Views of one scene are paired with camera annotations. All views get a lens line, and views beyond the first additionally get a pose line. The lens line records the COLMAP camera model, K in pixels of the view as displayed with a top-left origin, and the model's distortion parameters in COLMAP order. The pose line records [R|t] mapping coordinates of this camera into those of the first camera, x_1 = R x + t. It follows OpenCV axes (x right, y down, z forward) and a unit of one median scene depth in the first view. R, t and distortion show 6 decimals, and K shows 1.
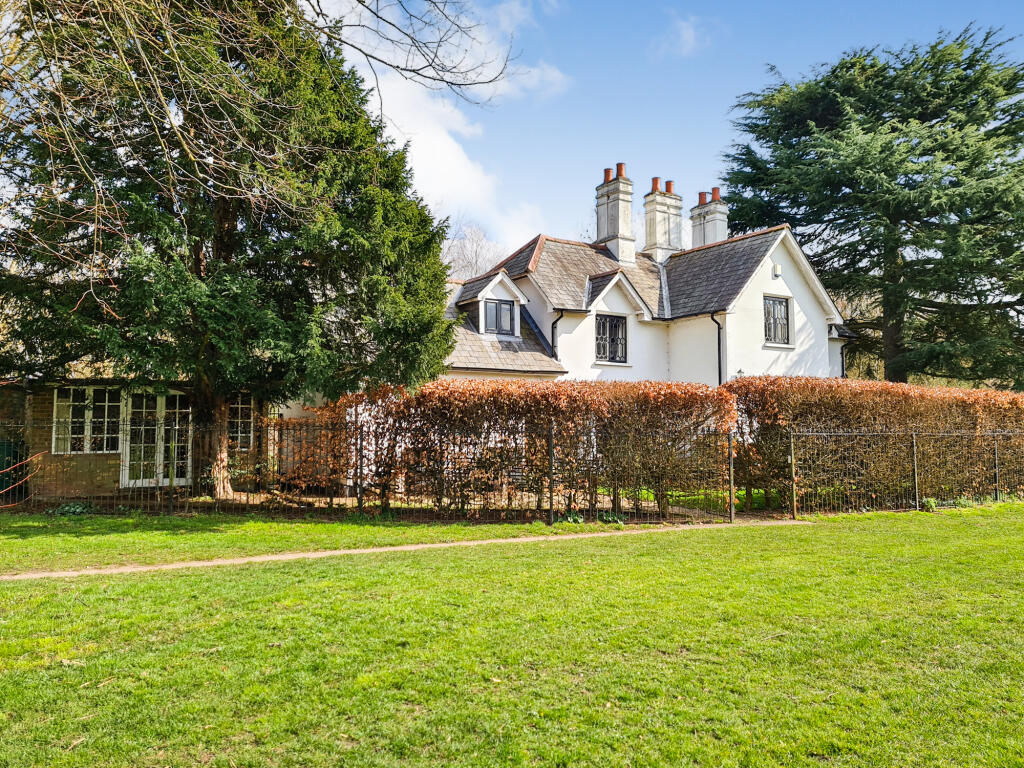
lens RADIAL K [[800.4, 0, 512.8], [0, 800.4, 380.3], [0, 0, 1]] dist [0.057864, -0.056545]
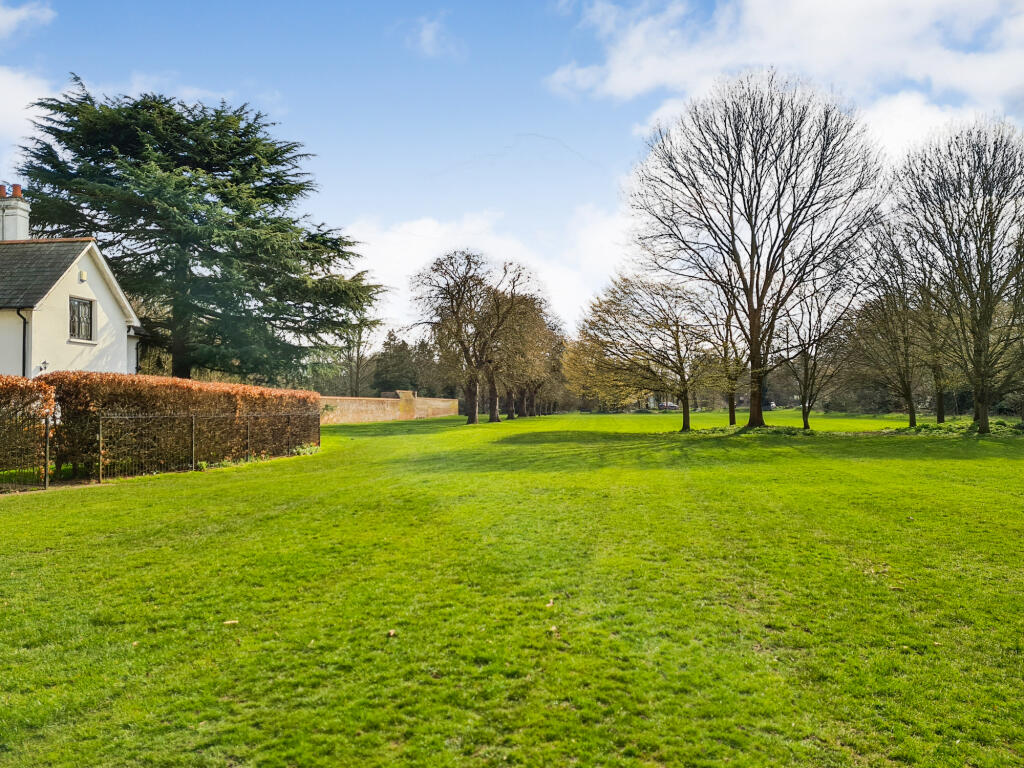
lens RADIAL K [[765.3, 0, 518.6], [0, 765.3, 386.6], [0, 0, 1]] dist [0.083093, -0.051982]
pose [[0.656419, 0.021600, 0.754087, -0.105468], [-0.043085, 0.999032, 0.008888, -0.015280], [-0.753165, -0.038324, 0.656714, -0.216269]]
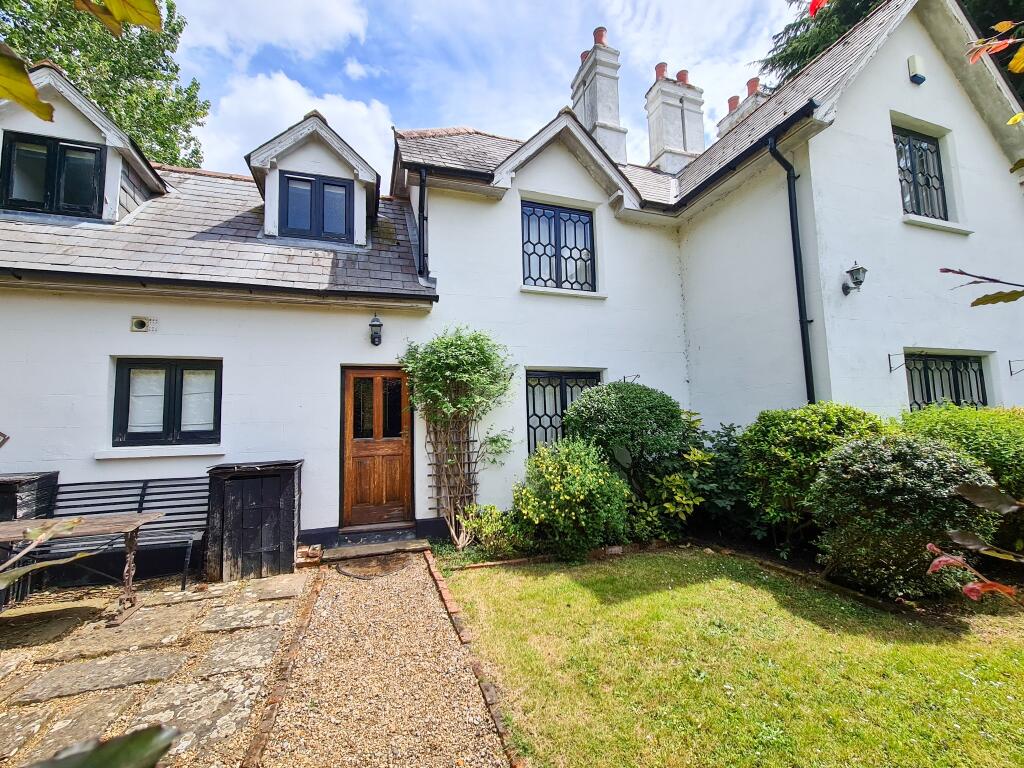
lens RADIAL K [[415.7, 0, 519.3], [0, 415.7, 382.4], [0, 0, 1]] dist [0.000640, 0.000334]
pose [[0.965481, -0.046282, -0.256329, 0.161378], [0.038773, 0.998660, -0.034275, 0.045535], [0.257572, 0.023153, 0.965982, 0.720630]]
